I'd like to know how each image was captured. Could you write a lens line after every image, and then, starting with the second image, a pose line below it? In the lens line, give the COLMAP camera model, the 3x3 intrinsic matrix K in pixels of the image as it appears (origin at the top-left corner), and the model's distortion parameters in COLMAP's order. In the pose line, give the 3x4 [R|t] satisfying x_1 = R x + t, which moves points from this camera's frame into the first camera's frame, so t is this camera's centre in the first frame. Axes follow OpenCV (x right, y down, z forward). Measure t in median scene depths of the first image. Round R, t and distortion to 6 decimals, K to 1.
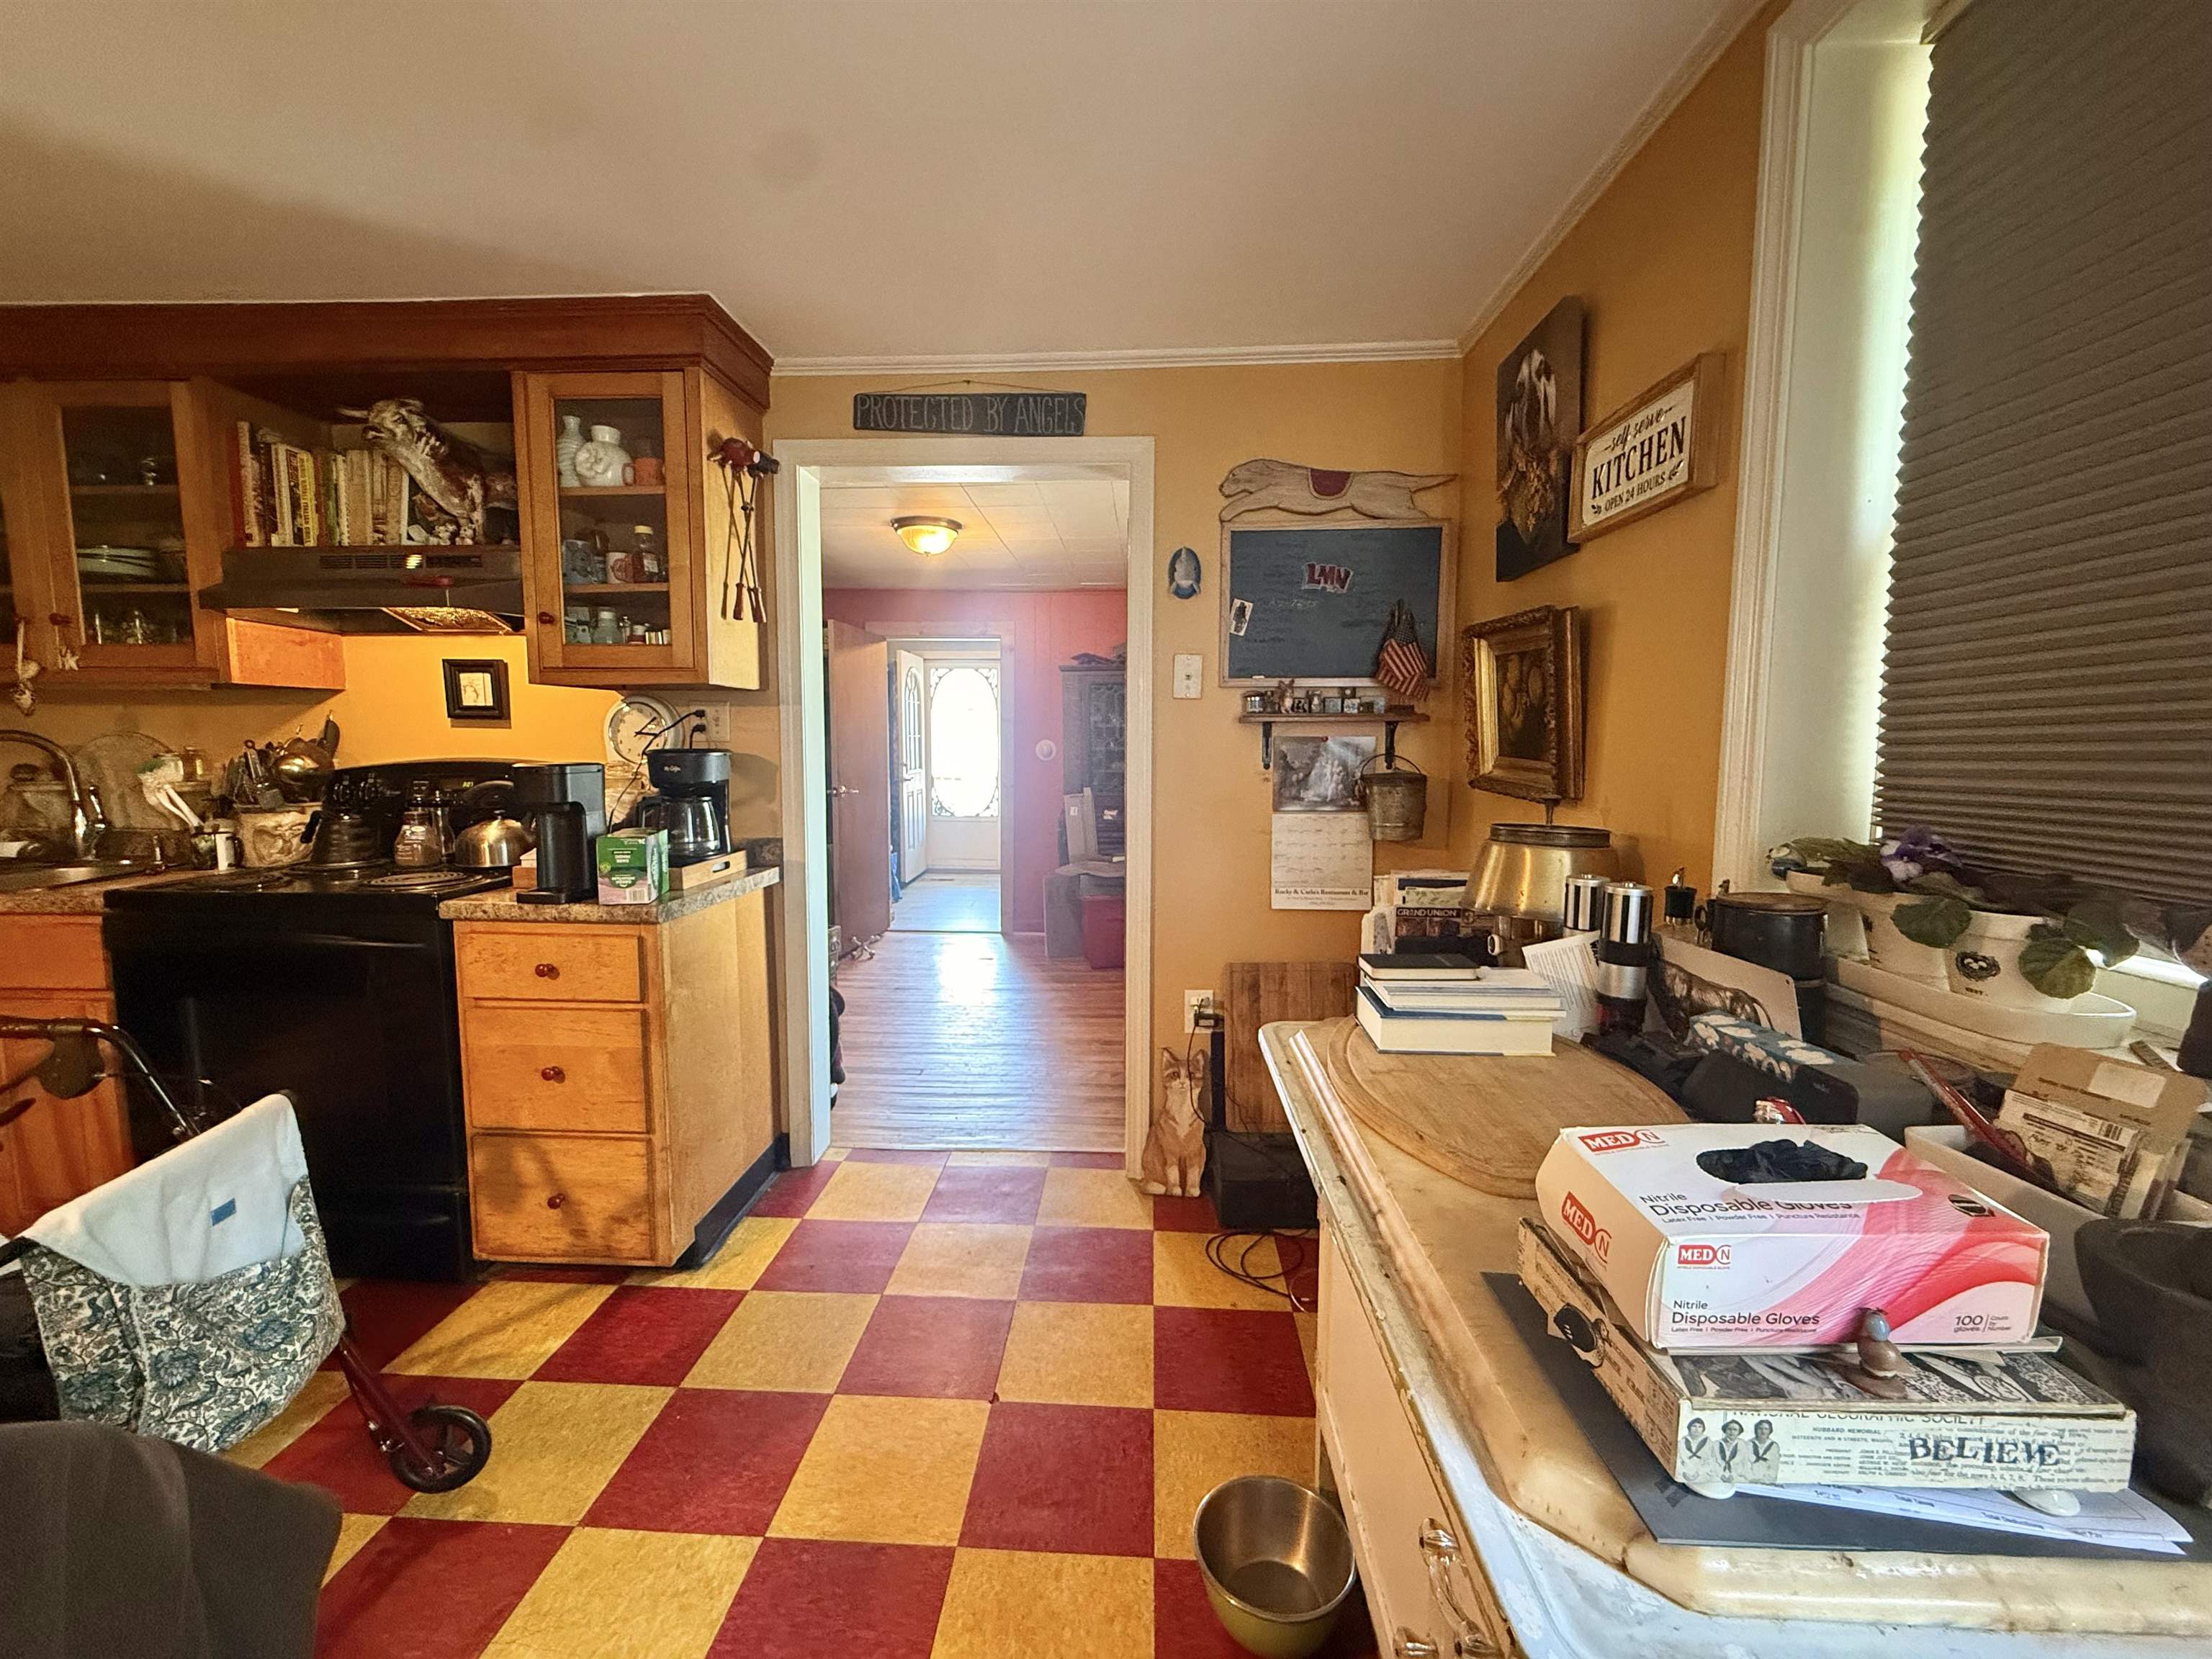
lens RADIAL K [[882.7, 0, 1106.5], [0, 882.7, 835.9], [0, 0, 1]] dist [-0.001802, 0.000426]
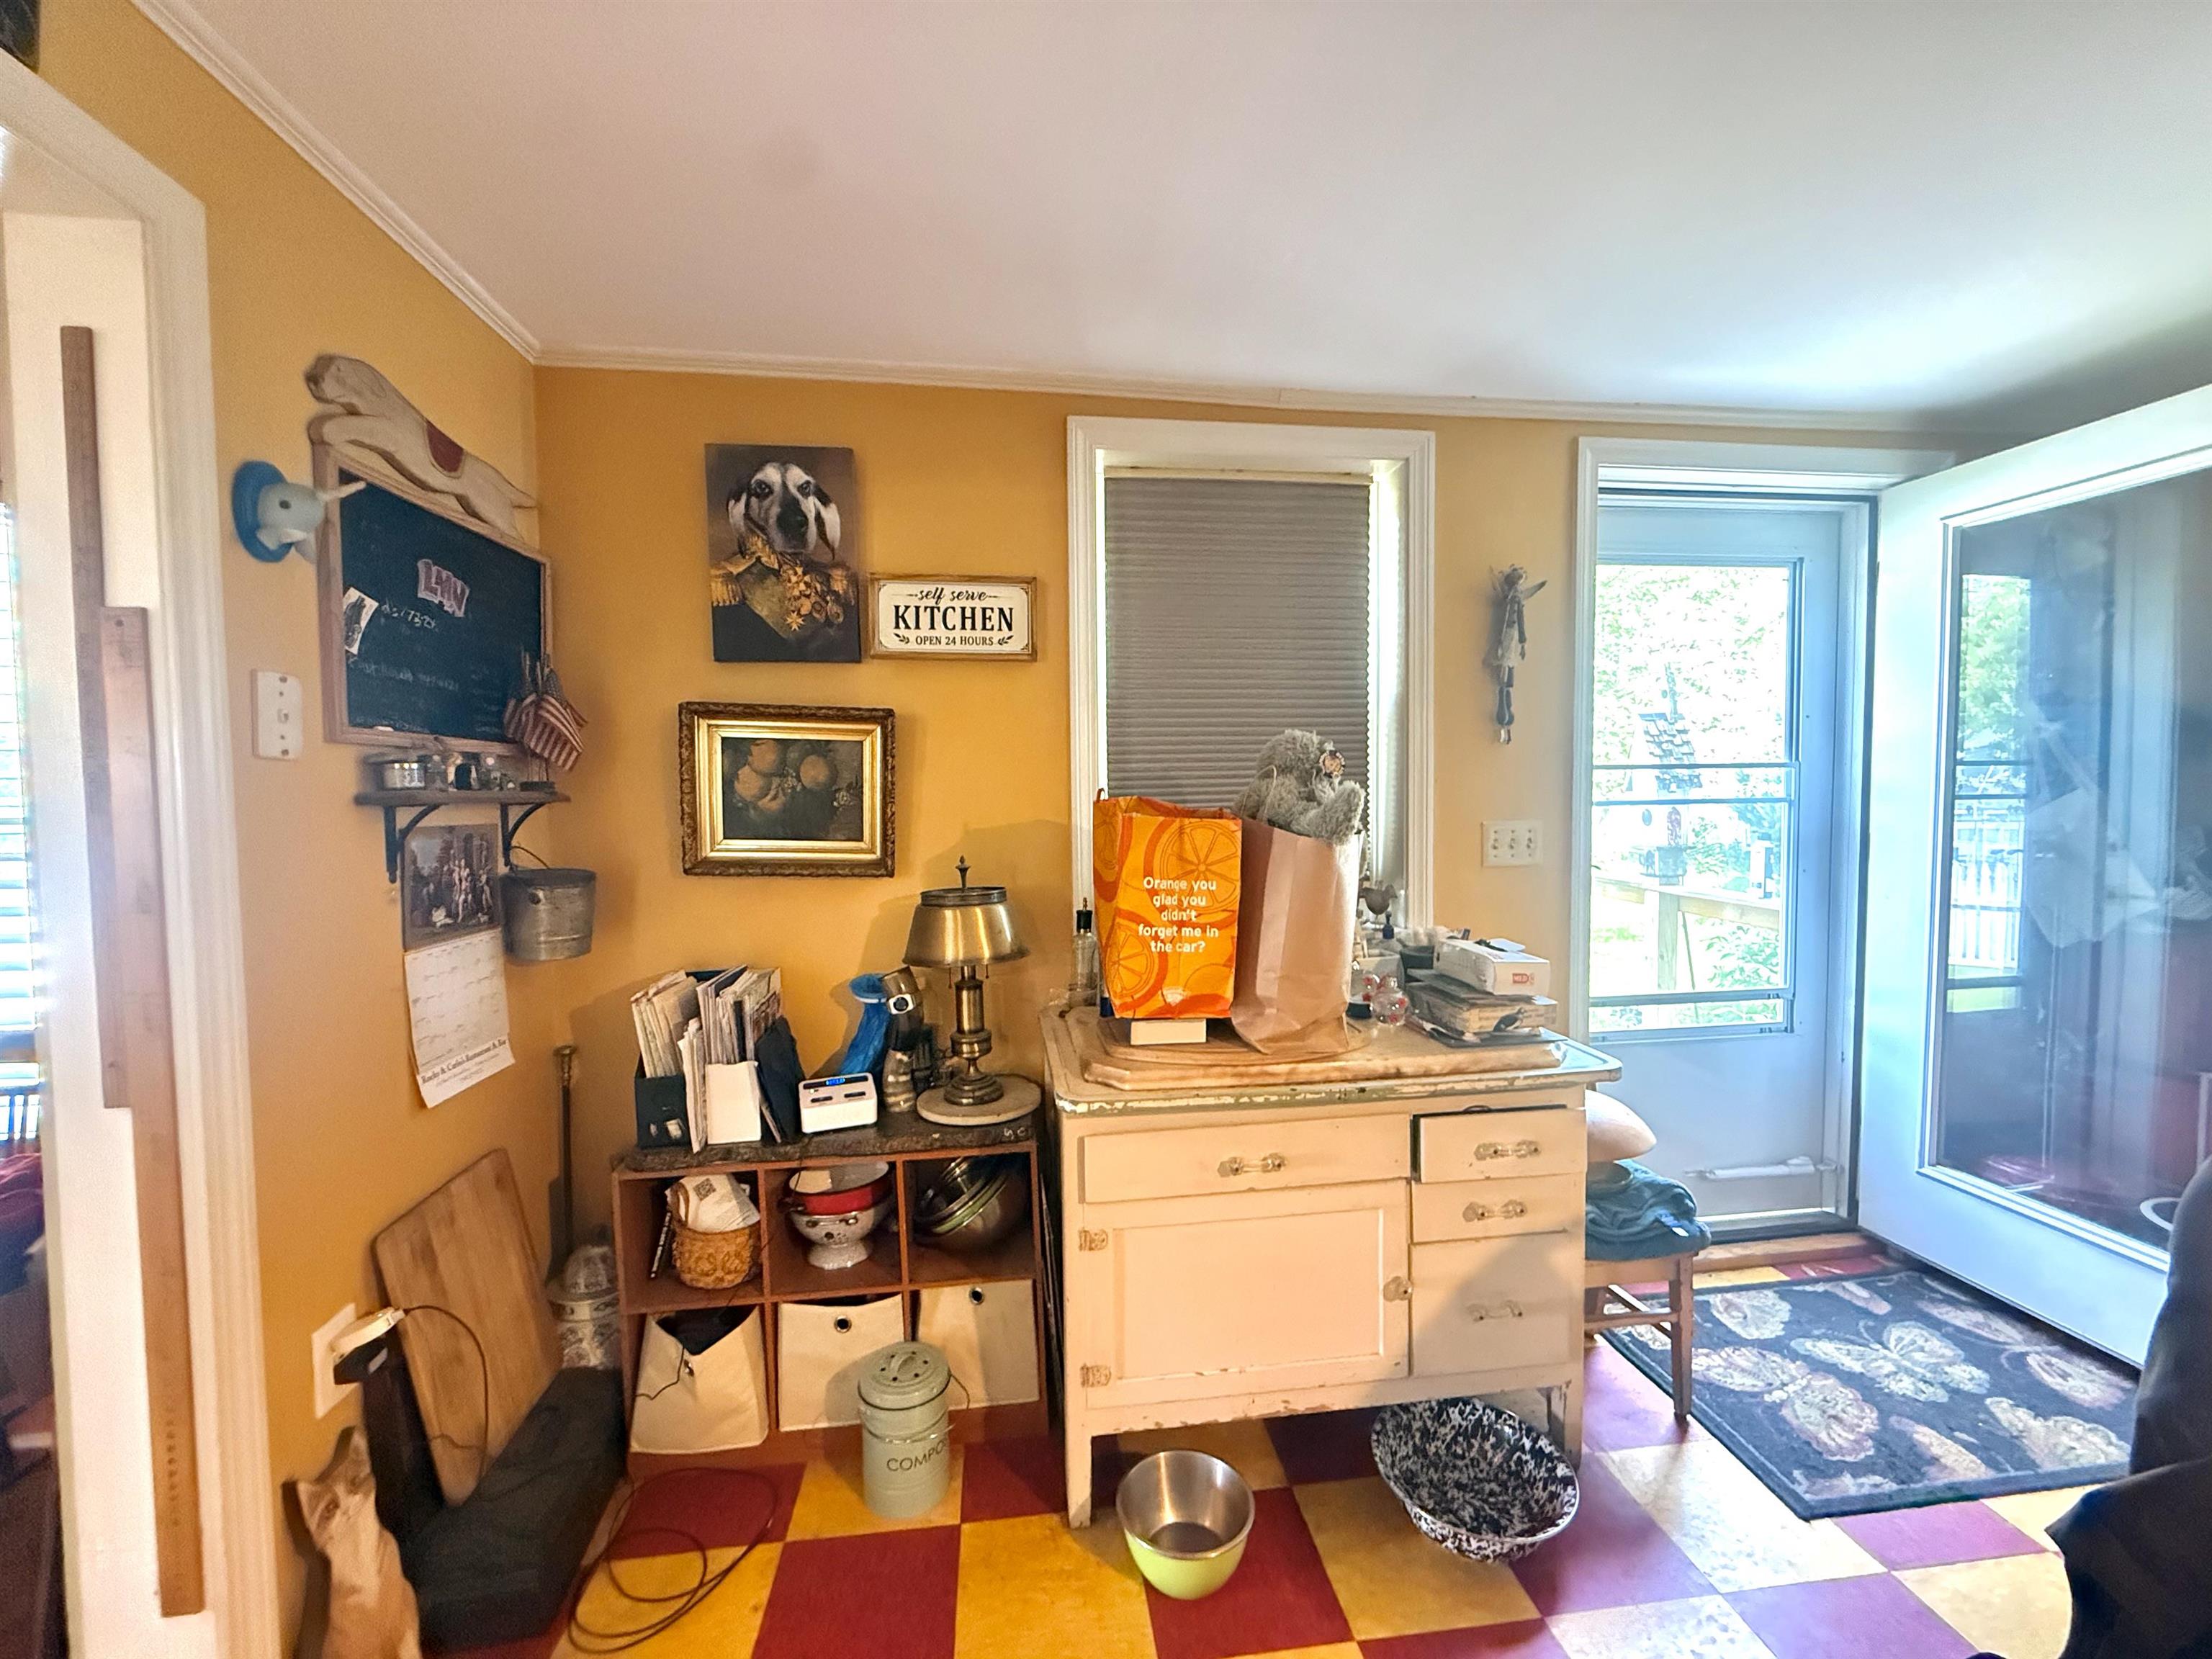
lens RADIAL K [[882.7, 0, 1111.1], [0, 882.7, 829.7], [0, 0, 1]] dist [-0.001802, 0.000426]
pose [[-0.173585, -0.039501, 0.984026, -0.502638], [0.111947, 0.991927, 0.059566, -0.095455], [-0.978436, 0.120498, -0.167761, 0.644032]]
